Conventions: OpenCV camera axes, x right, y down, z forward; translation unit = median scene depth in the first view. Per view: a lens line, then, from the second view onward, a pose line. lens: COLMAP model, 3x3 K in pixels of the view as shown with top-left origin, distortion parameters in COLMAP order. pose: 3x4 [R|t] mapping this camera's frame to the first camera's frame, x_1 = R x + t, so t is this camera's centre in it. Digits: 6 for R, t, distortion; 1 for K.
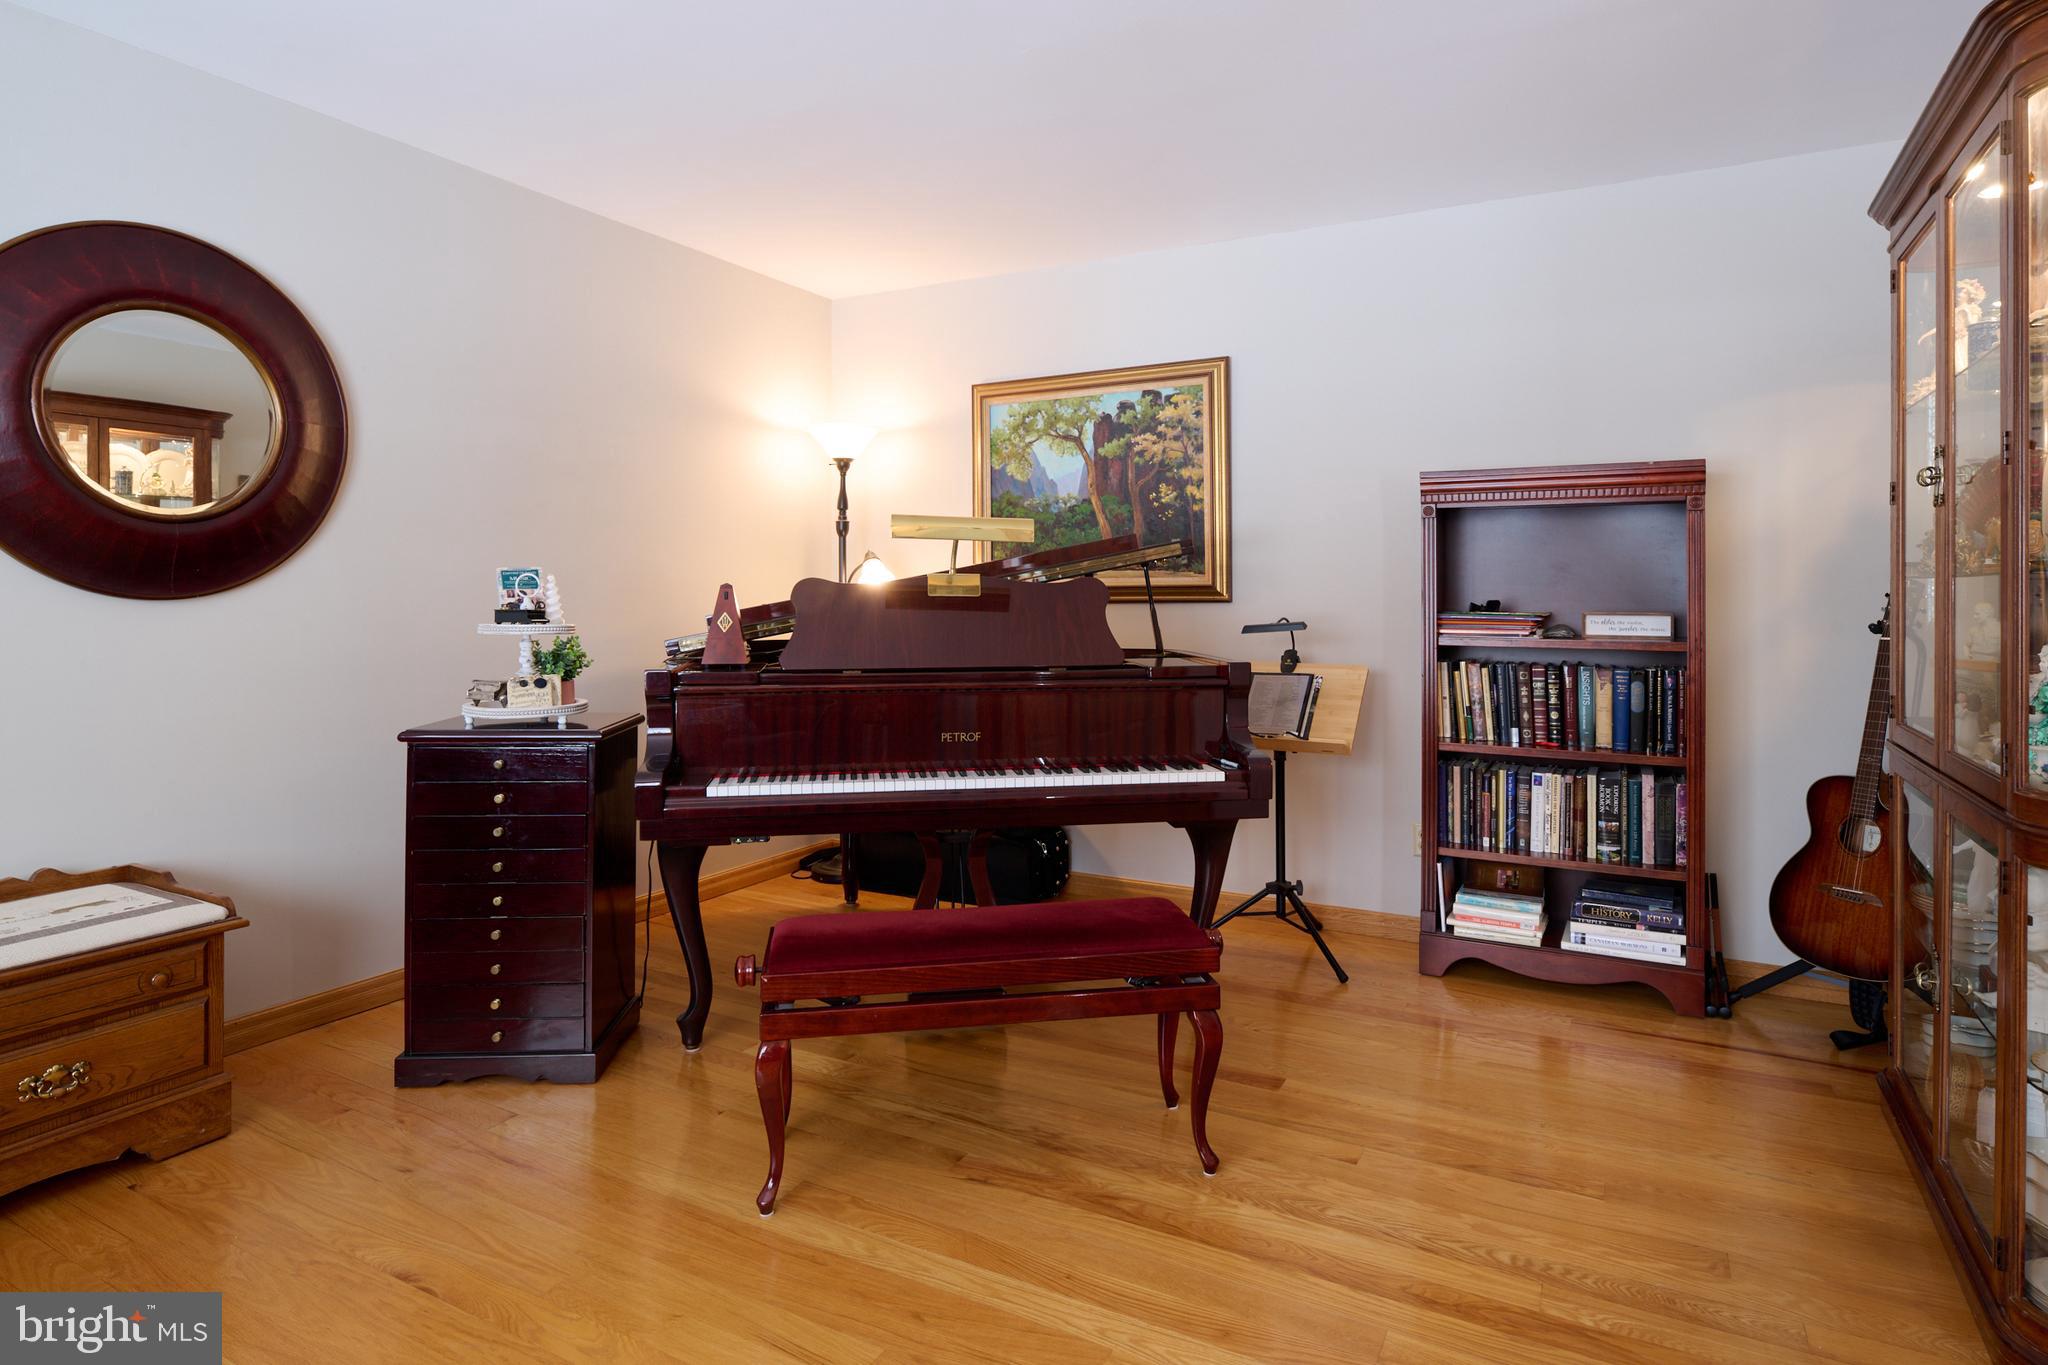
lens RADIAL K [[1117.3, 0, 1023.5], [0, 1117.3, 586.4], [0, 0, 1]] dist [0.002583, -0.007228]
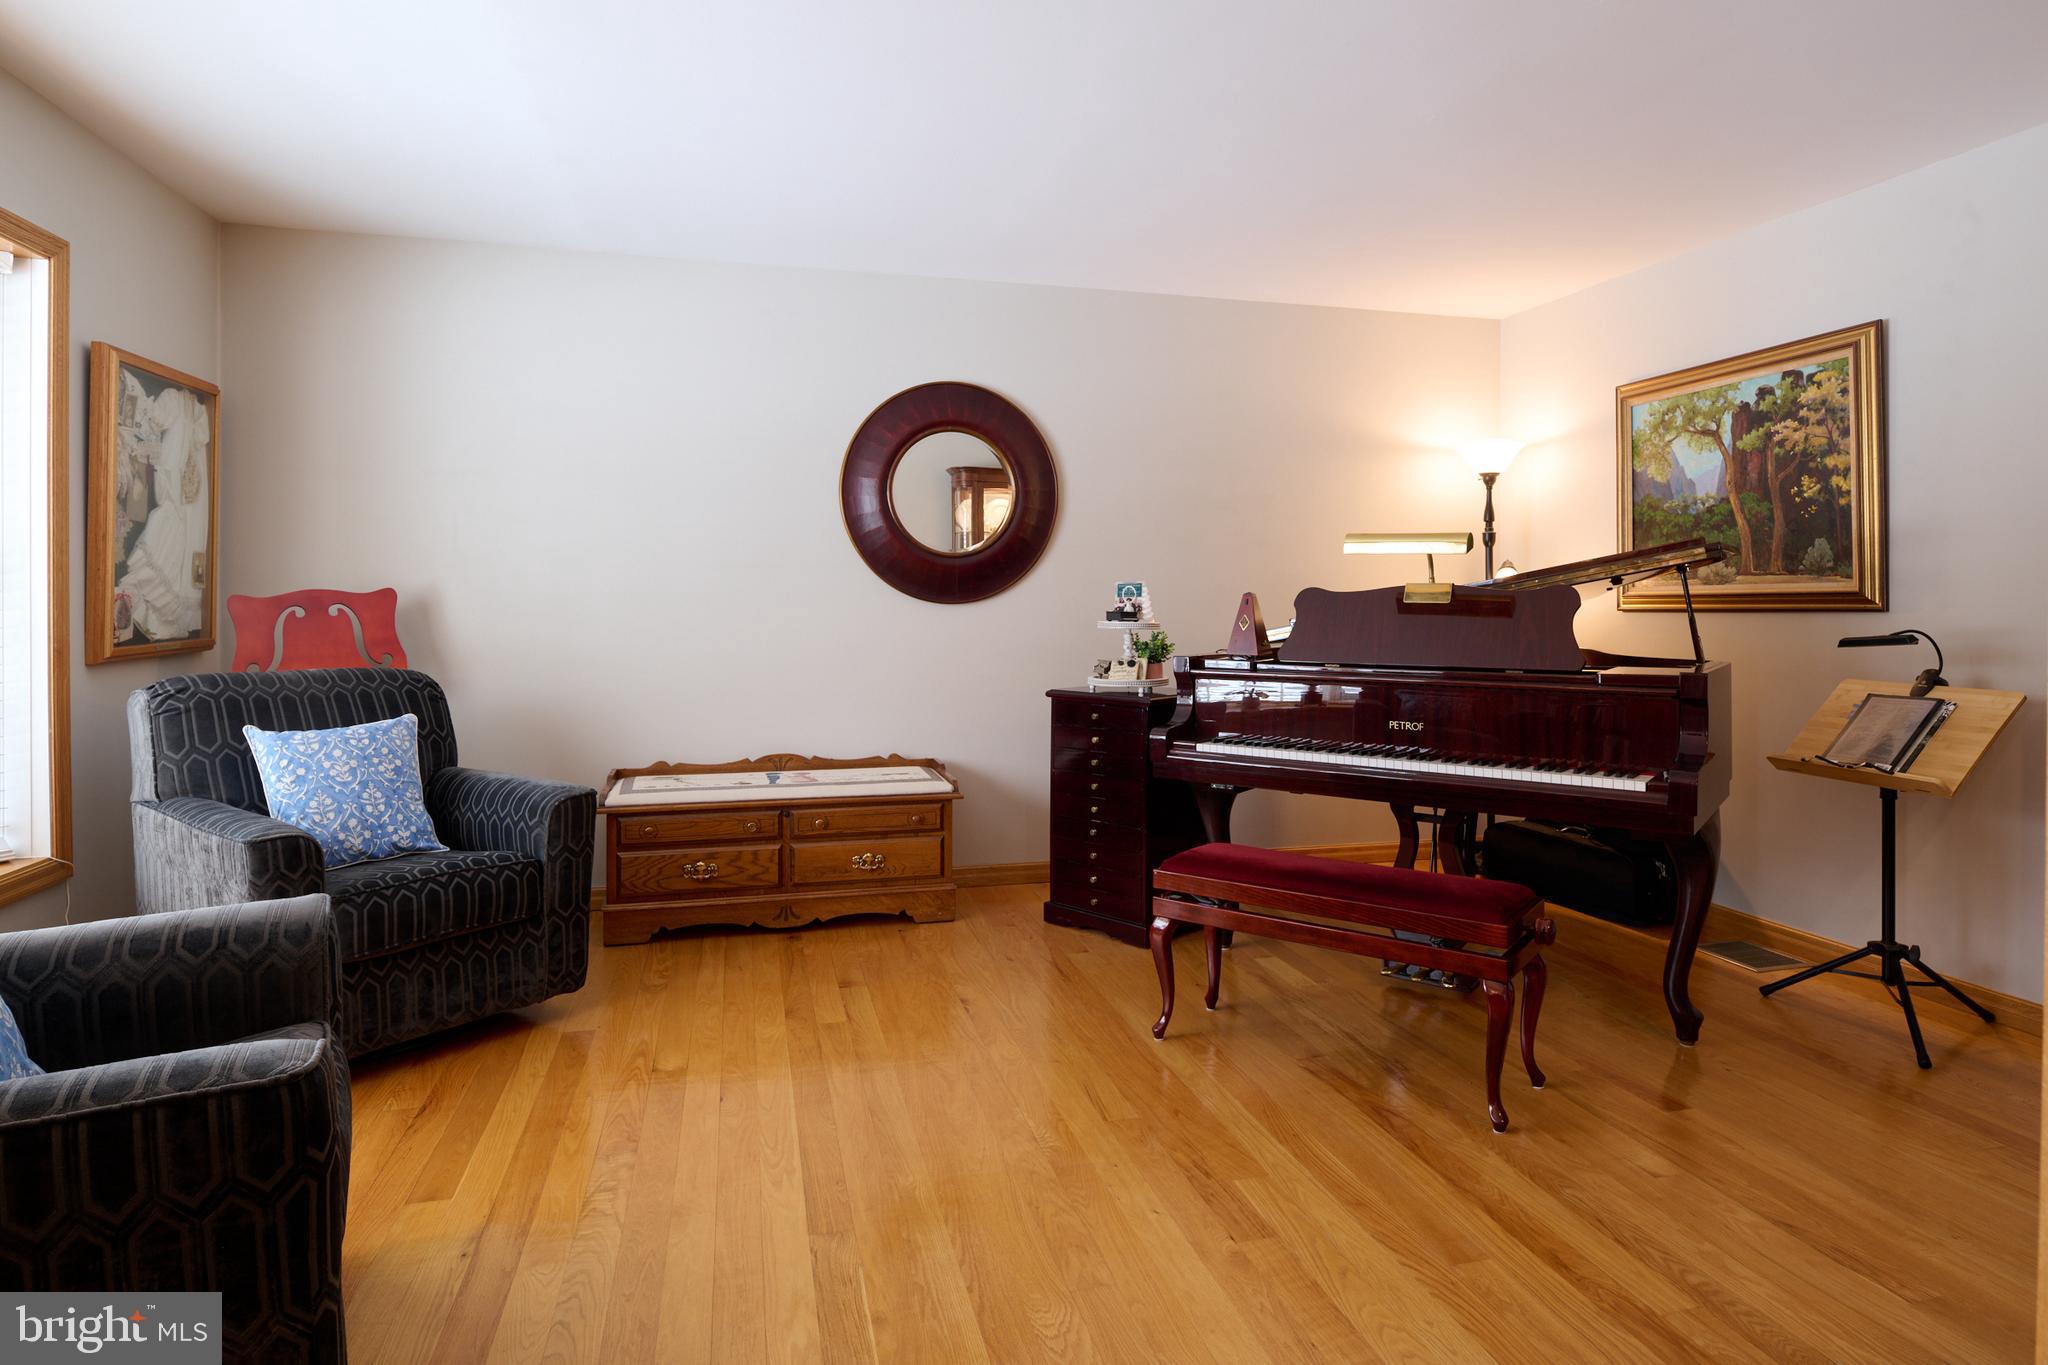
lens RADIAL K [[1117.3, 0, 1023.5], [0, 1117.3, 586.4], [0, 0, 1]] dist [0.002583, -0.007228]
pose [[0.681658, -0.008914, -0.731617, 0.353270], [0.002903, 0.999951, -0.009478, 0.001391], [0.731665, 0.004337, 0.681650, -0.045331]]
